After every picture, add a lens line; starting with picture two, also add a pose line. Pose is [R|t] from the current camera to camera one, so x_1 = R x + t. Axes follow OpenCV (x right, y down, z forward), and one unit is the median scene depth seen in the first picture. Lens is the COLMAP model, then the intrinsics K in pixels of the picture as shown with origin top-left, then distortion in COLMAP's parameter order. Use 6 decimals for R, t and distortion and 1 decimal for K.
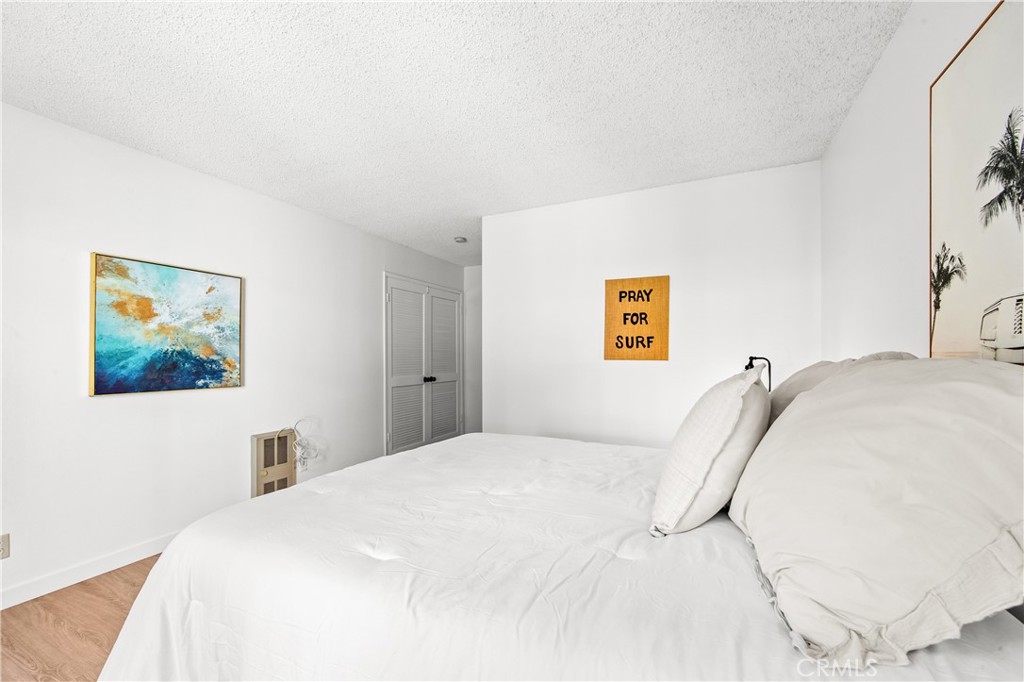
lens RADIAL K [[408.1, 0, 506.1], [0, 408.1, 322.9], [0, 0, 1]] dist [-0.001438, -0.000251]
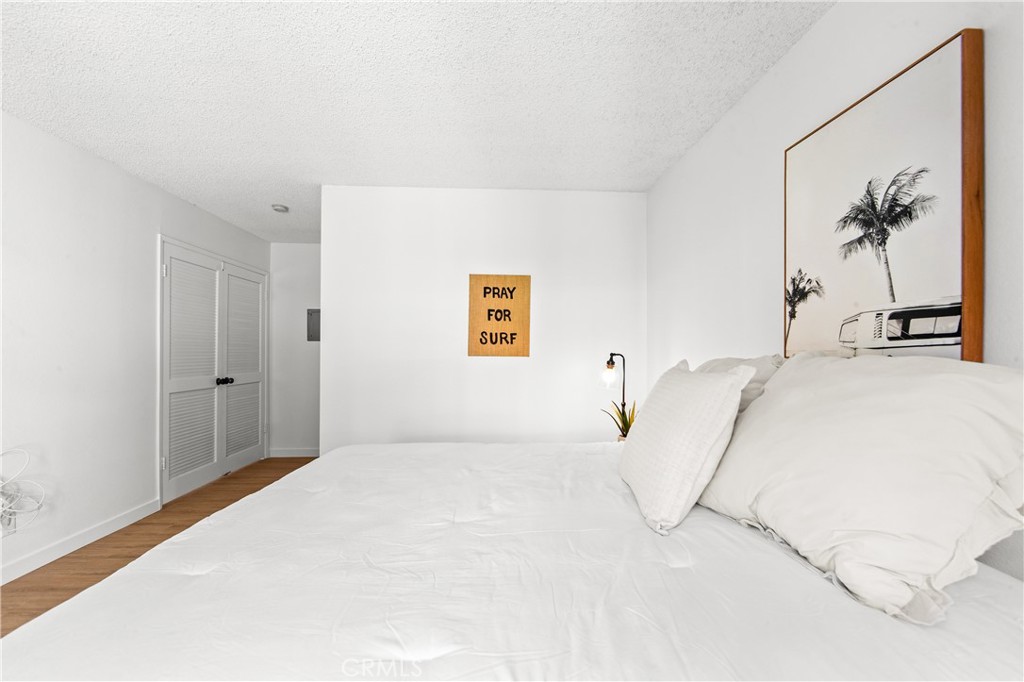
lens RADIAL K [[408.1, 0, 506.1], [0, 408.1, 322.9], [0, 0, 1]] dist [-0.001438, -0.000251]
pose [[0.876874, 0.037354, 0.479266, -0.159556], [-0.042473, 0.999098, -0.000160, 0.008651], [-0.478840, -0.020215, 0.877669, 0.111275]]
